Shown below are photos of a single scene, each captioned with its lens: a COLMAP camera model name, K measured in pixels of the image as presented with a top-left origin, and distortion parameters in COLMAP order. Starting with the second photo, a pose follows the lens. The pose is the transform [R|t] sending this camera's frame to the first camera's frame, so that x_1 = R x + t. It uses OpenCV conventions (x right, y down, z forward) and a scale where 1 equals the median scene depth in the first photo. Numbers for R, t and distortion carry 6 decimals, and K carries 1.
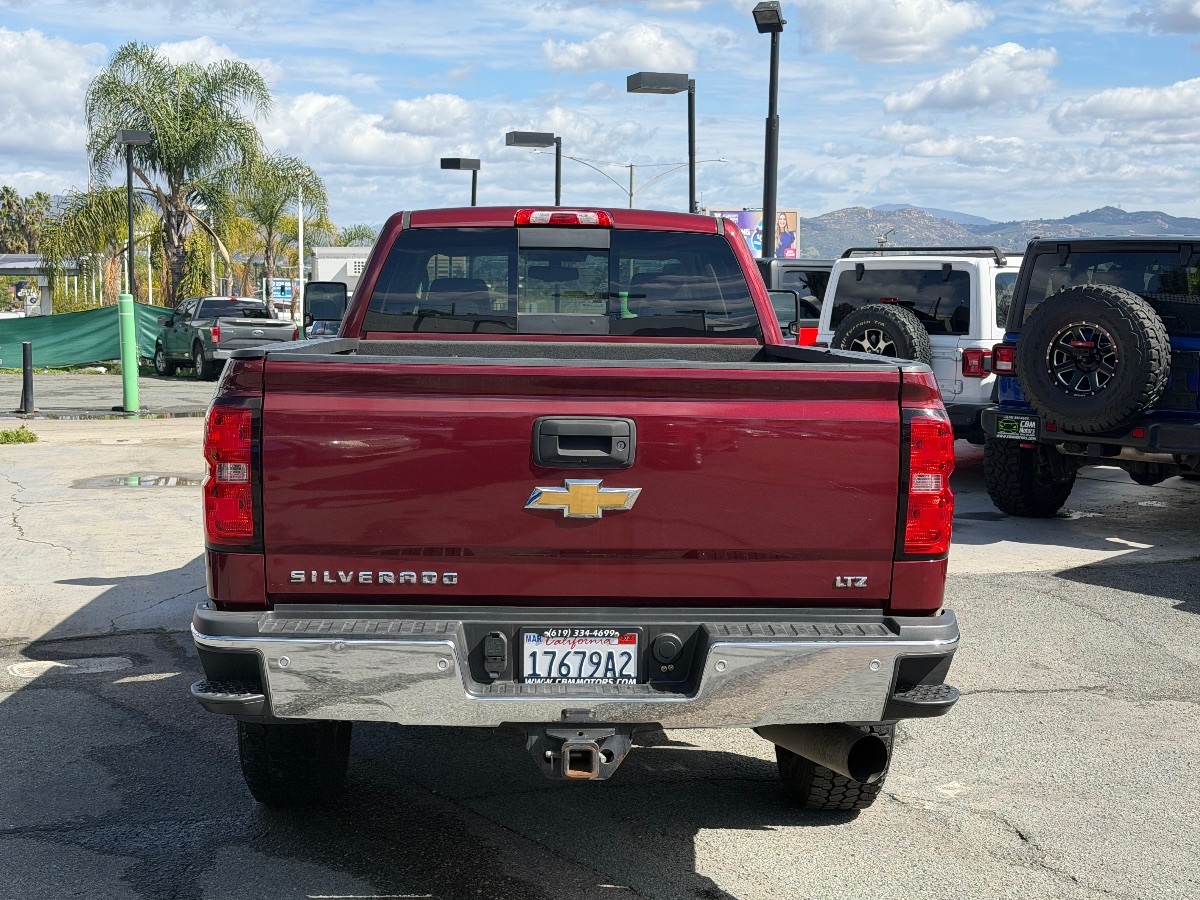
lens RADIAL K [[1659.2, 0, 600.0], [0, 1659.2, 450.0], [0, 0, 1]] dist [0.137322, -0.124348]
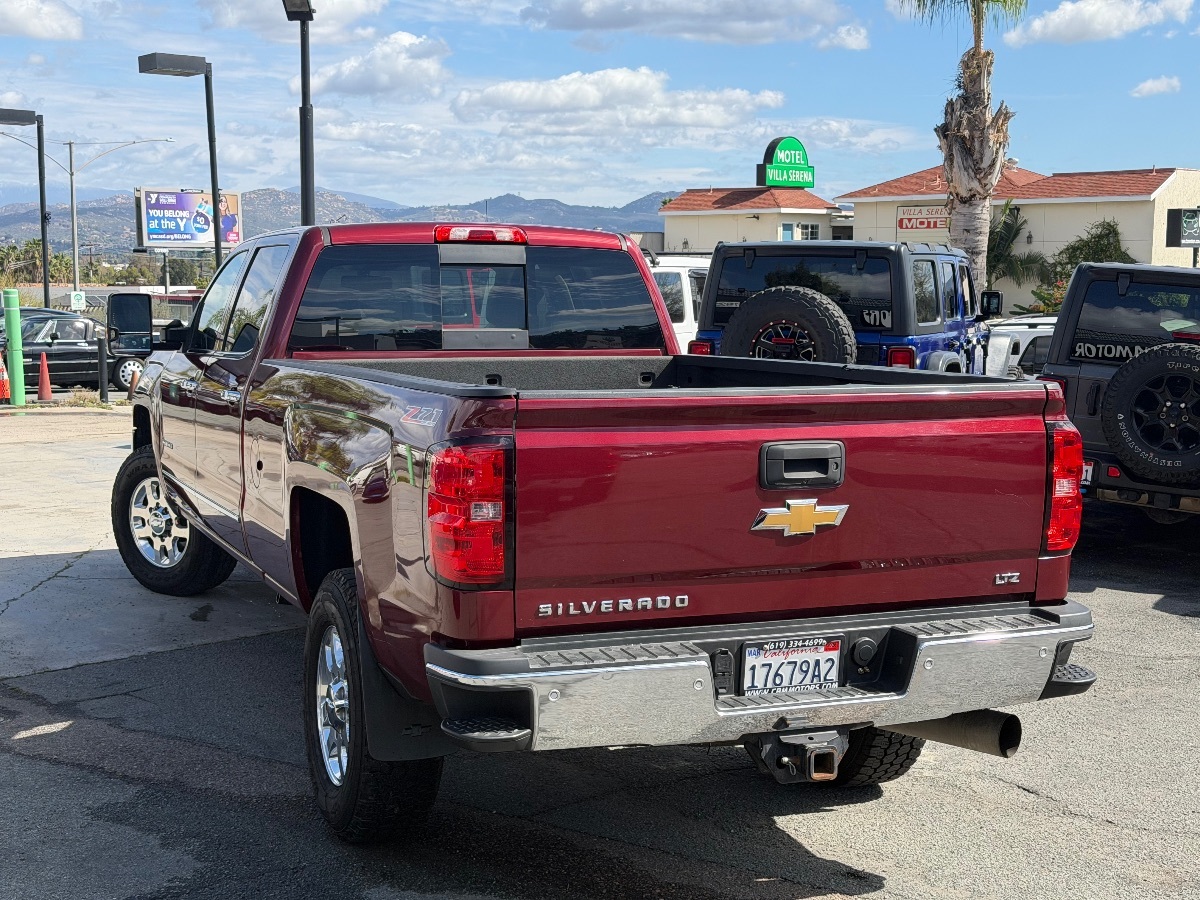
lens RADIAL K [[1659.2, 0, 600.0], [0, 1659.2, 450.0], [0, 0, 1]] dist [0.137322, -0.124348]
pose [[0.941420, -0.042736, 0.334517, -0.477791], [0.039353, 0.999083, 0.016886, -0.036567], [-0.334932, -0.002733, 0.942238, 0.038139]]
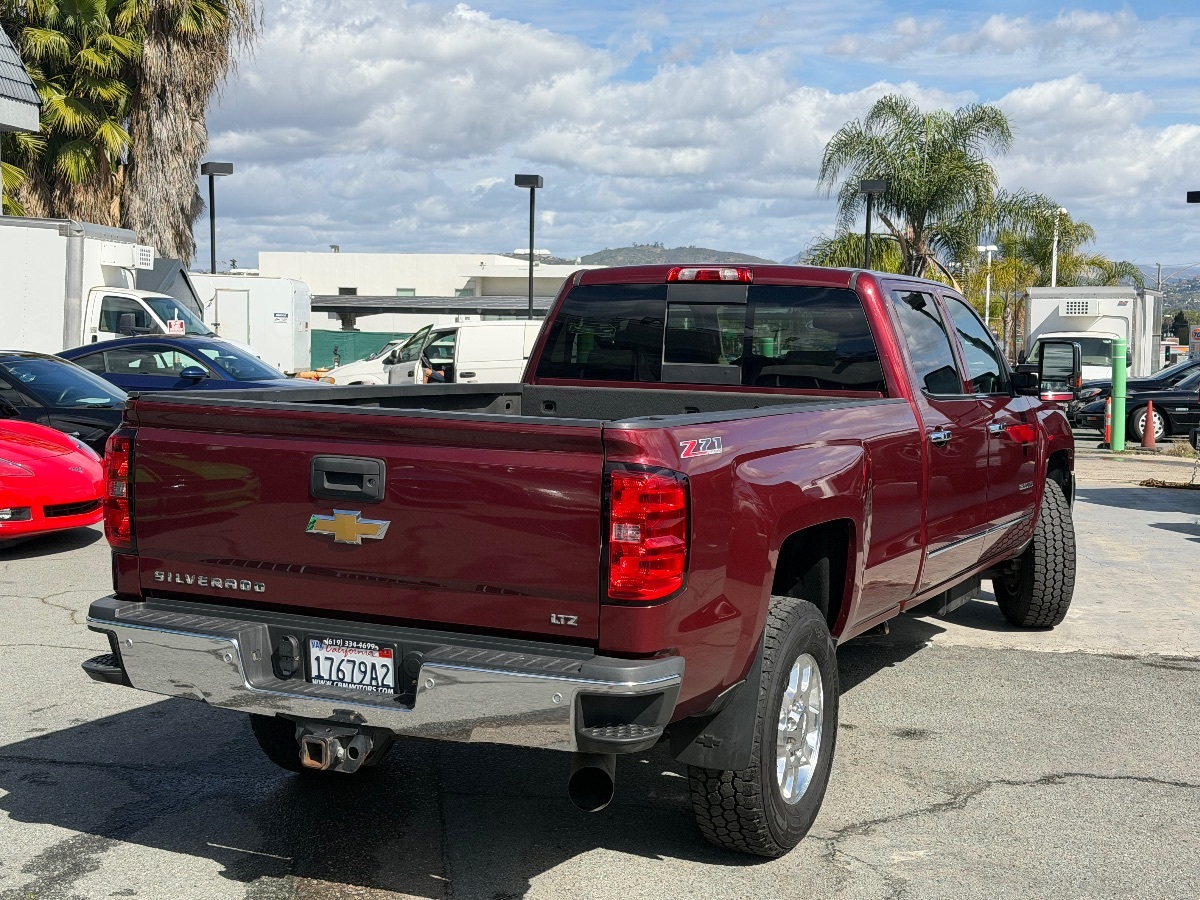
lens RADIAL K [[1659.2, 0, 600.0], [0, 1659.2, 450.0], [0, 0, 1]] dist [0.137322, -0.124348]
pose [[0.881604, 0.039721, -0.470315, 0.677354], [-0.050505, 0.998670, -0.010328, -0.020952], [0.469280, 0.032858, 0.882438, 0.056086]]
